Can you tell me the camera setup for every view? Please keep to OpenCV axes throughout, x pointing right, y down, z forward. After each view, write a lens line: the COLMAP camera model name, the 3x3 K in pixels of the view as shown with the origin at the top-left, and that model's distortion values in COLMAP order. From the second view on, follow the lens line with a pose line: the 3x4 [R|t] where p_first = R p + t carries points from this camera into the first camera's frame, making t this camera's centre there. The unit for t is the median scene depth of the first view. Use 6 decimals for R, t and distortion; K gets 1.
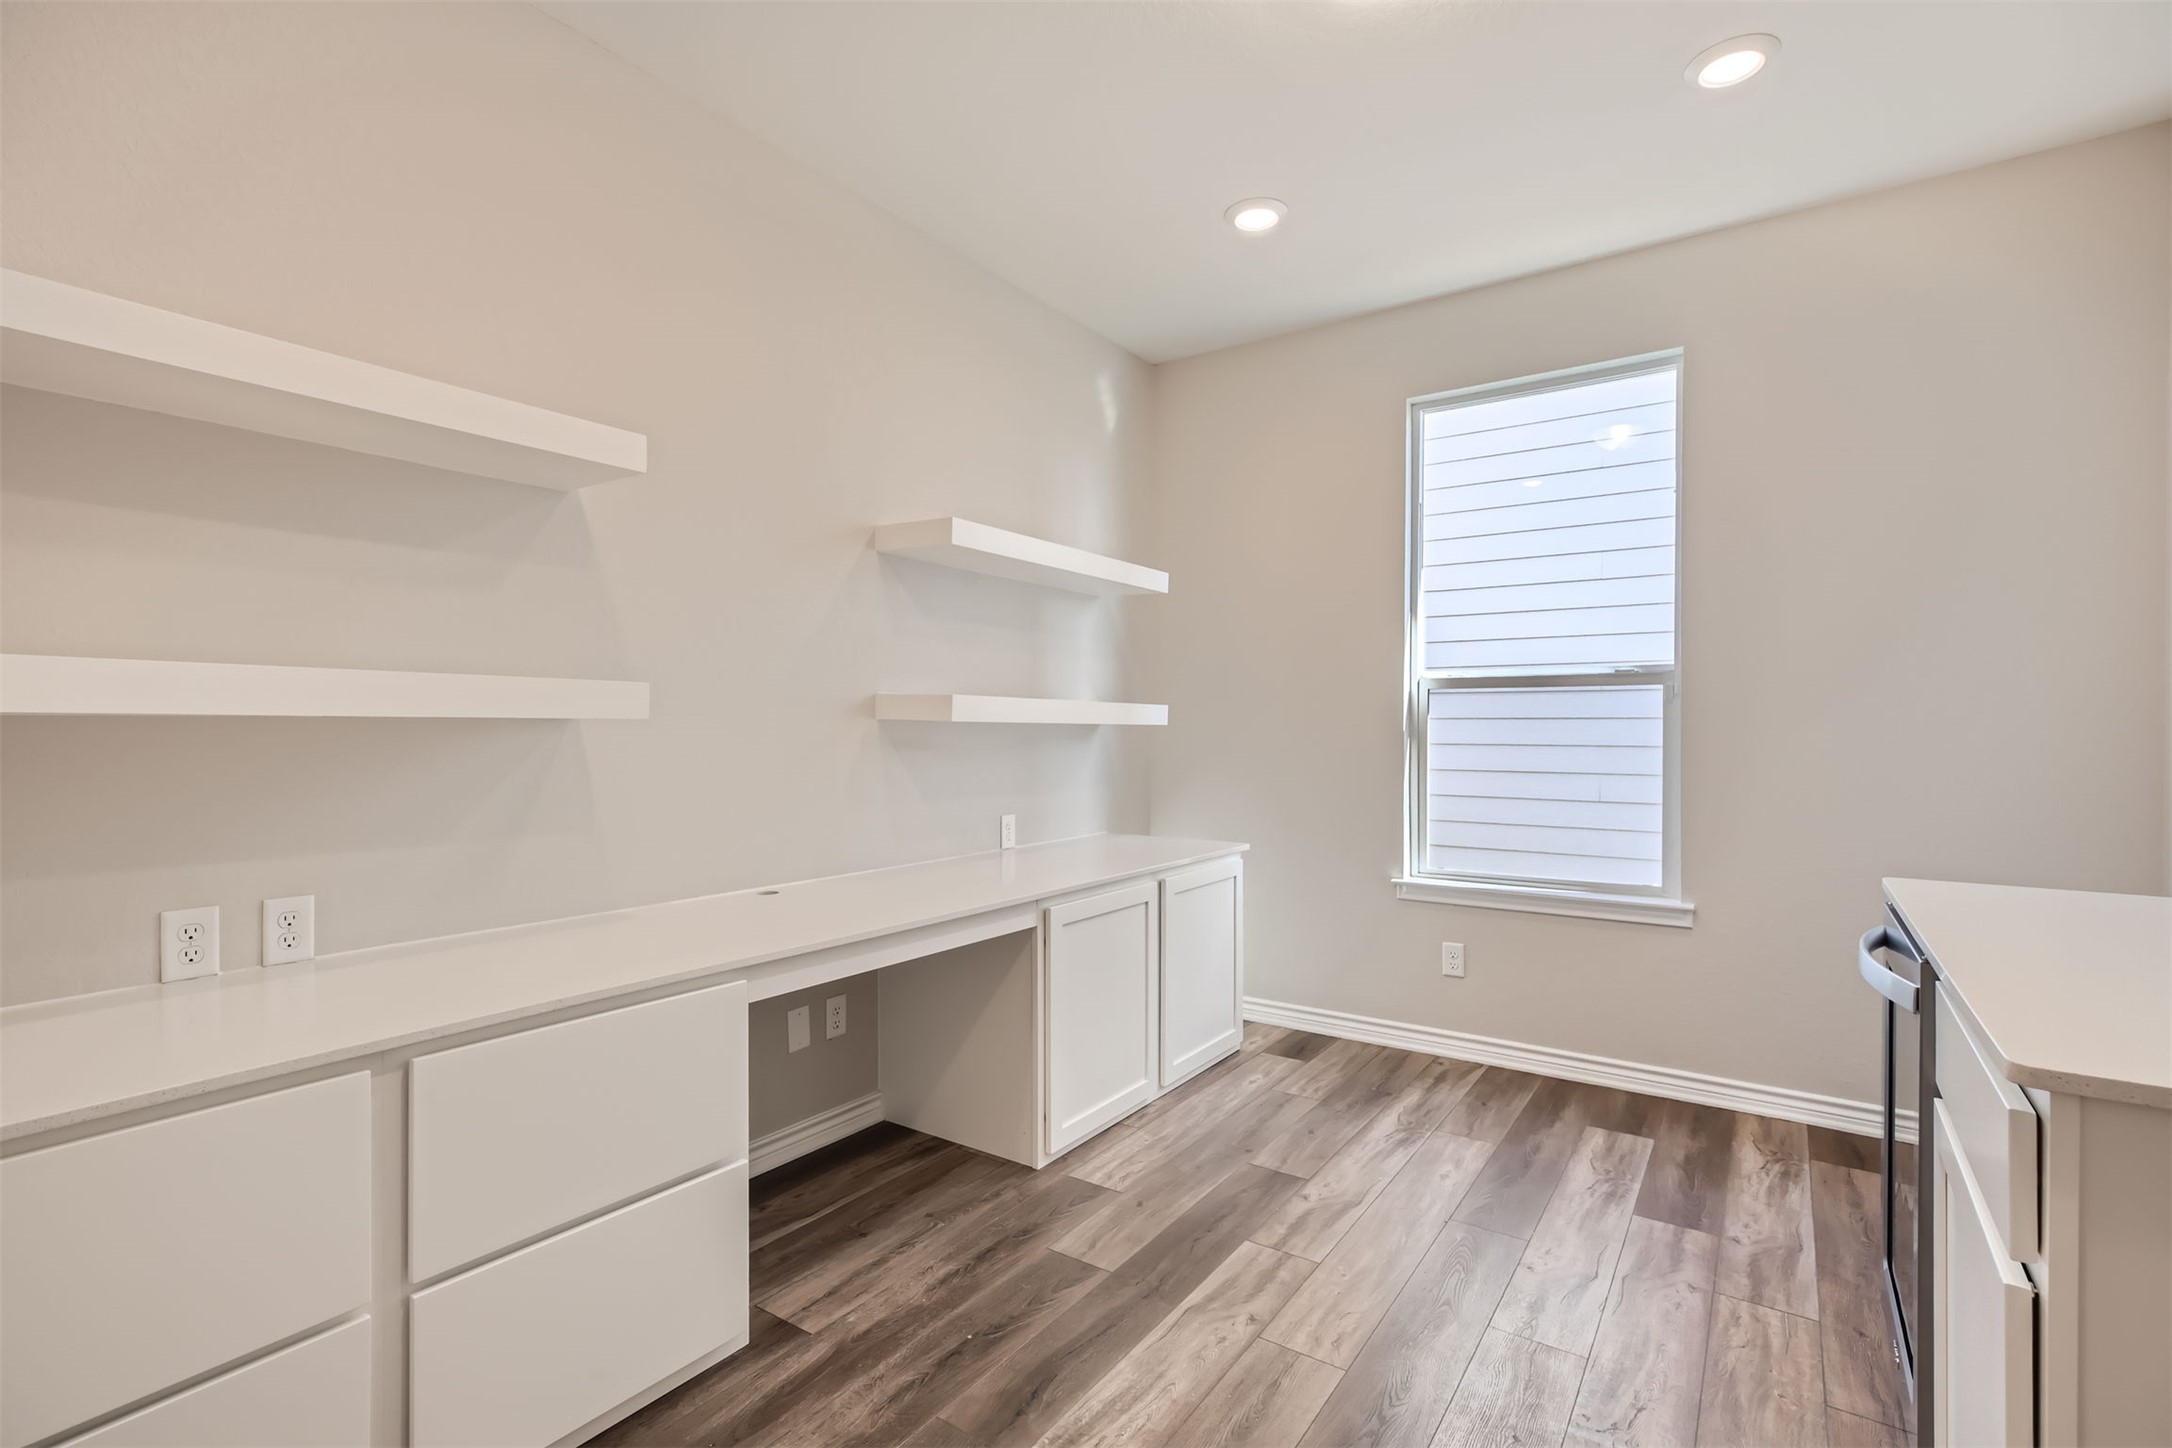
lens RADIAL K [[981.1, 0, 1088.2], [0, 981.1, 719.5], [0, 0, 1]] dist [0.009391, 0.000105]
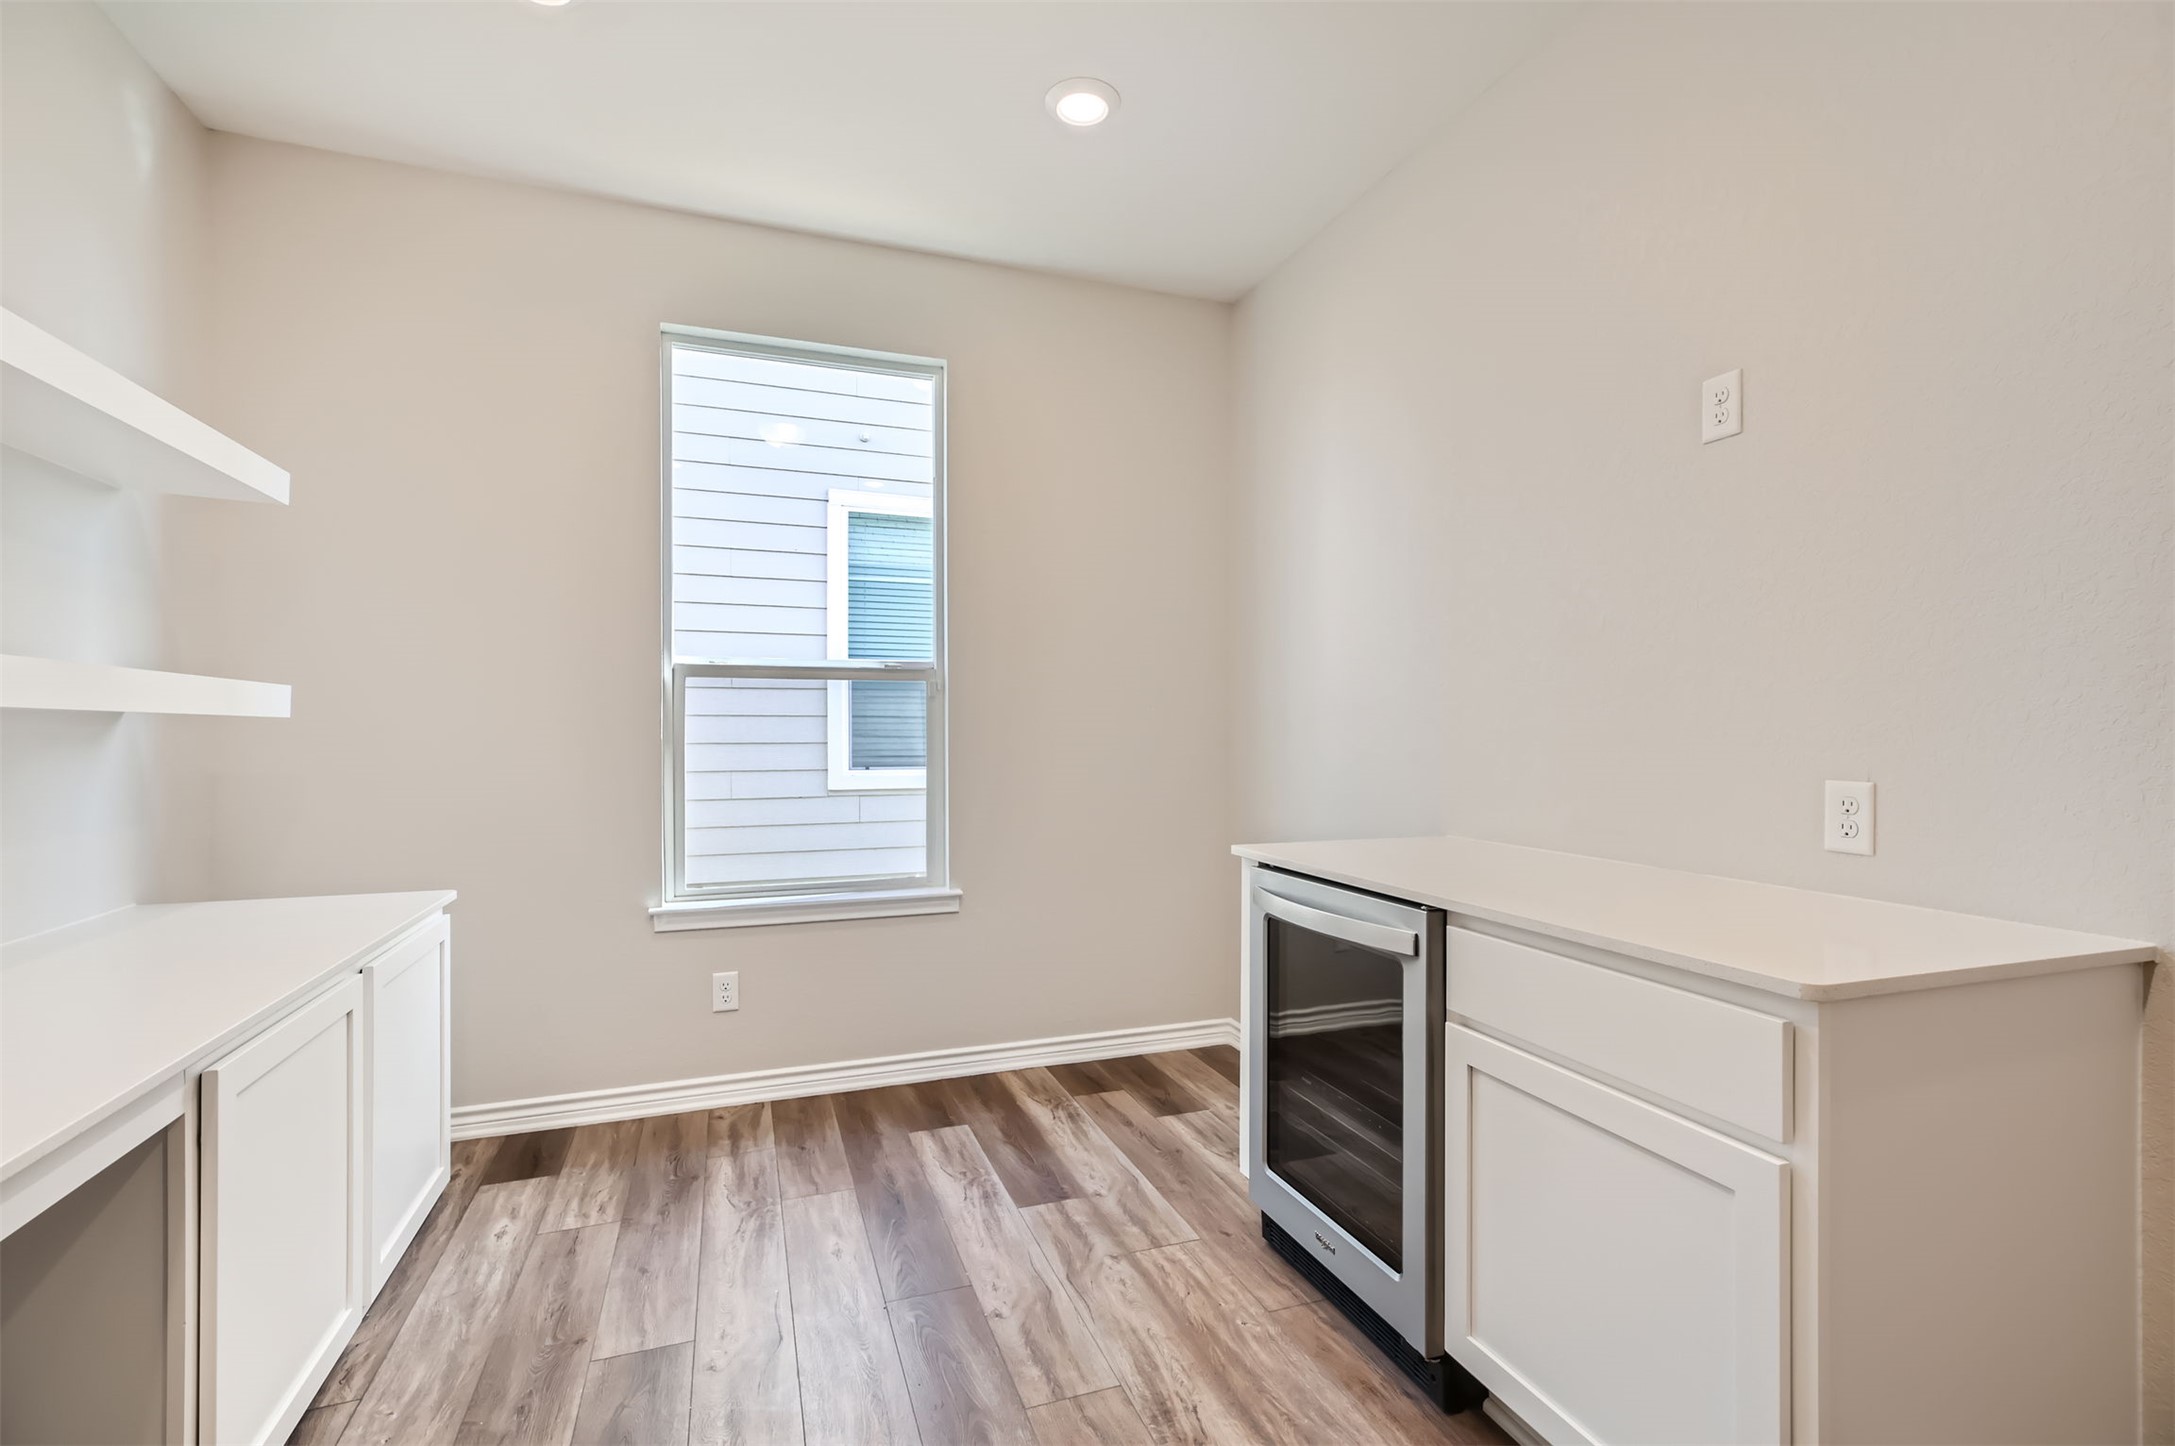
lens RADIAL K [[967.9, 0, 1084.5], [0, 967.9, 732.0], [0, 0, 1]] dist [-0.000152, -0.000064]
pose [[0.573195, -0.003042, 0.819413, -0.161825], [-0.009470, 0.999902, 0.010336, 0.005763], [-0.819364, -0.013685, 0.573110, 0.295885]]
